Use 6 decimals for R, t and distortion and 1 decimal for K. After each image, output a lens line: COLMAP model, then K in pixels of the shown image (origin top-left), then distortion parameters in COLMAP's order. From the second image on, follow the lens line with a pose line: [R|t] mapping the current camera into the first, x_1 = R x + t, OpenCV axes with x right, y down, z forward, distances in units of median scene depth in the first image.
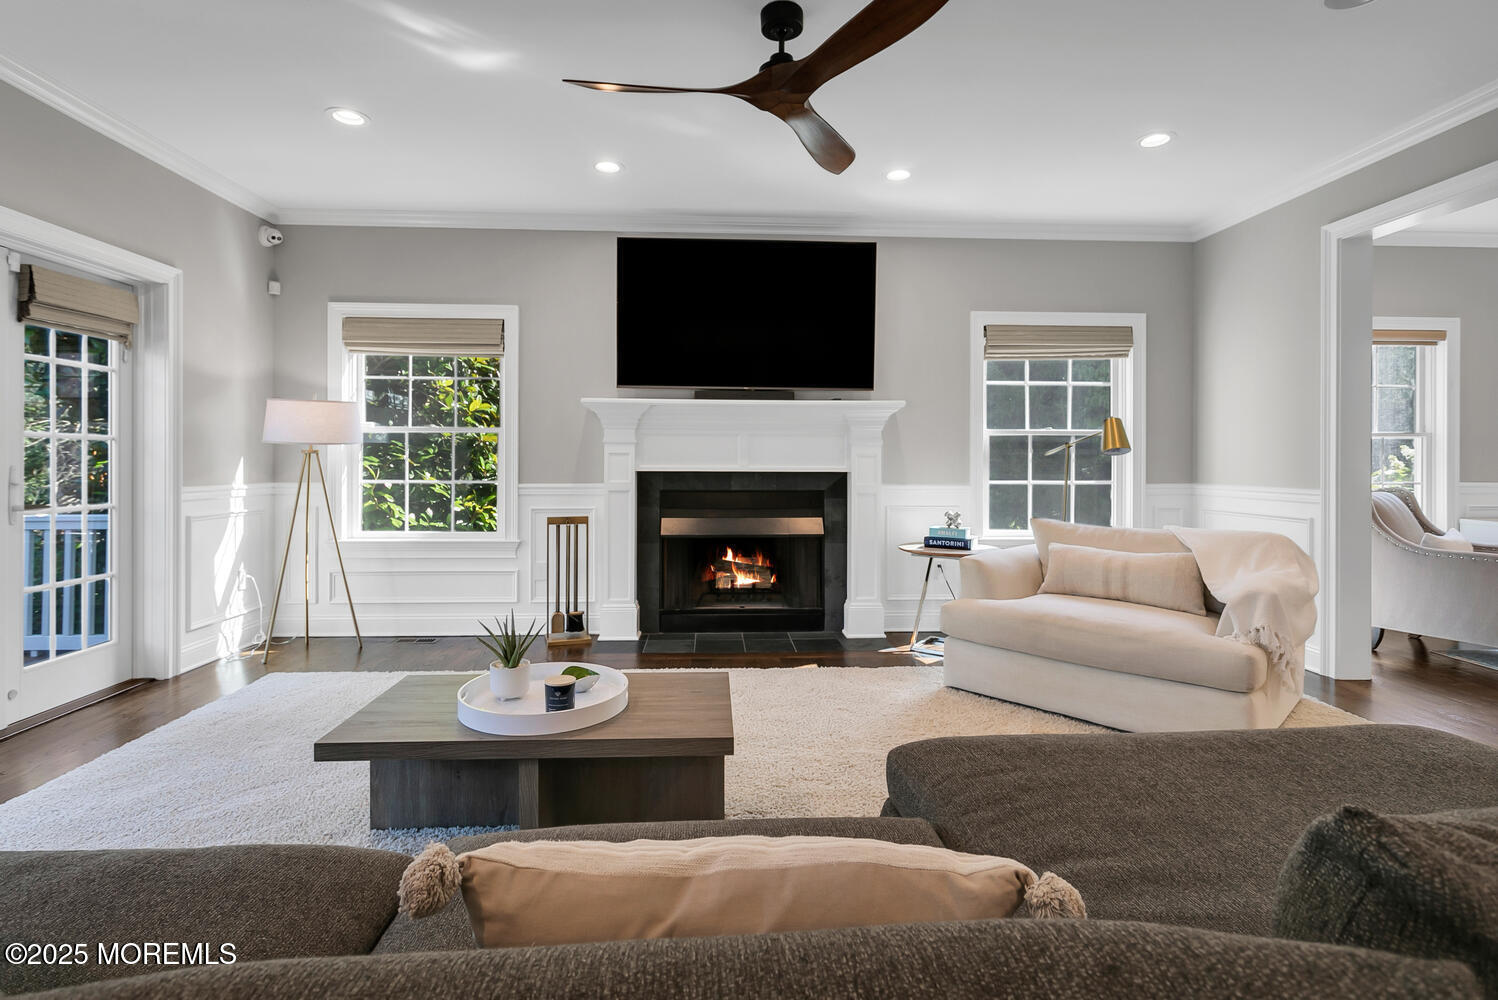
lens RADIAL K [[725.5, 0, 748.7], [0, 725.5, 461.3], [0, 0, 1]] dist [0.000813, 0.000143]
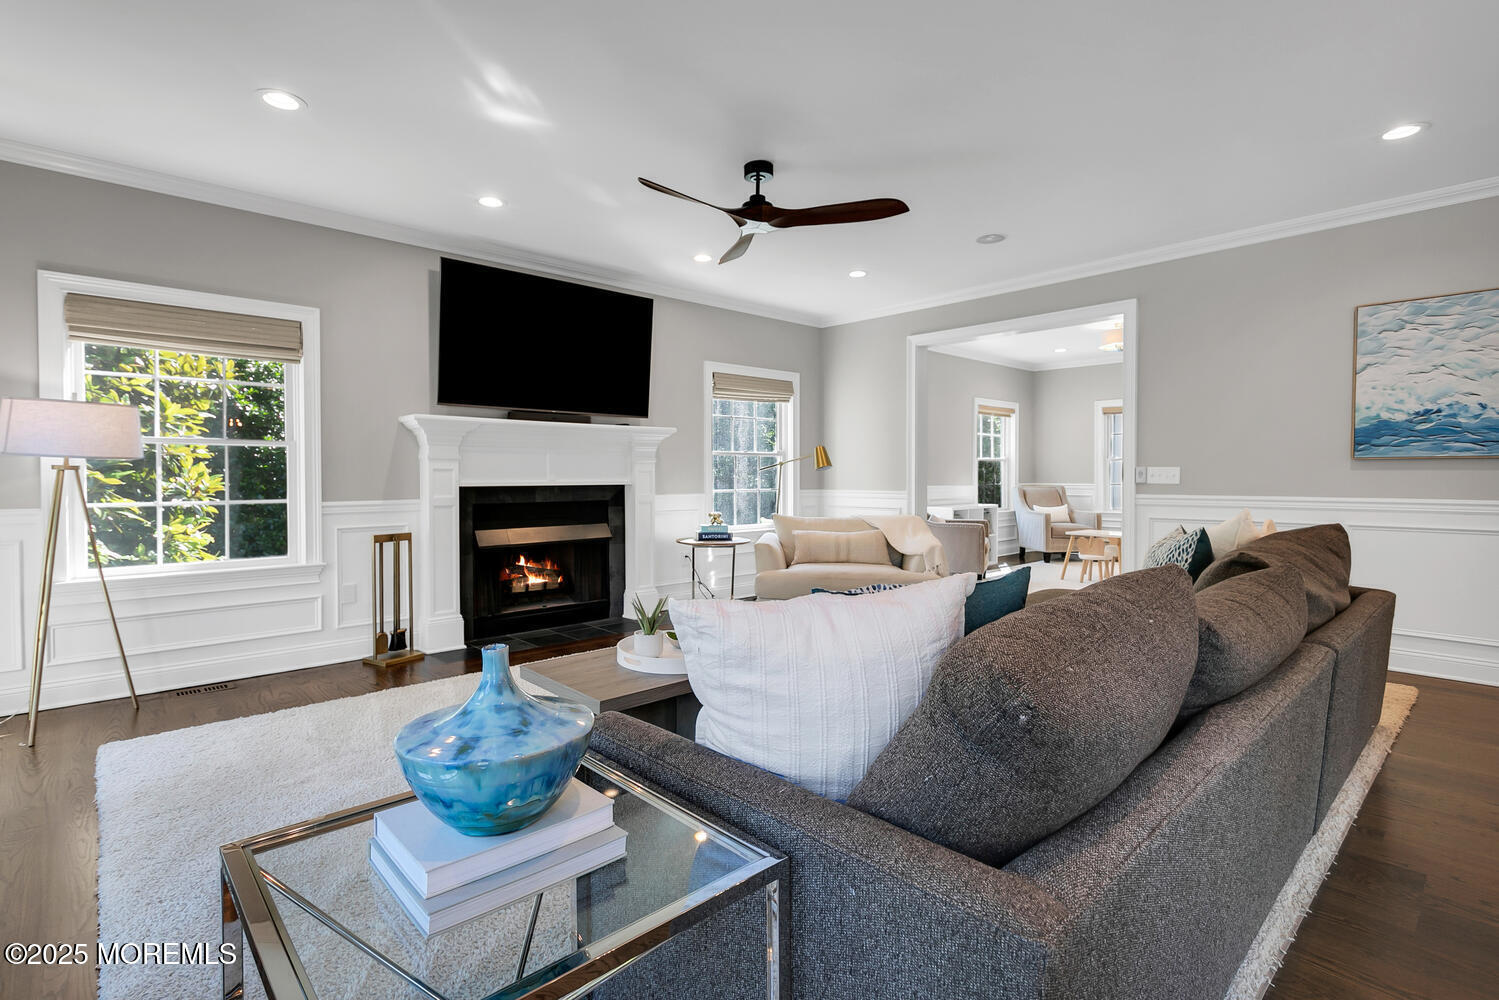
lens RADIAL K [[715.2, 0, 741.6], [0, 715.2, 486.9], [0, 0, 1]] dist [0.001096, 0.000265]
pose [[0.772124, -0.016459, 0.635258, -0.488233], [0.004496, 0.999781, 0.020439, -0.004962], [-0.635456, -0.012925, 0.772029, -0.045002]]
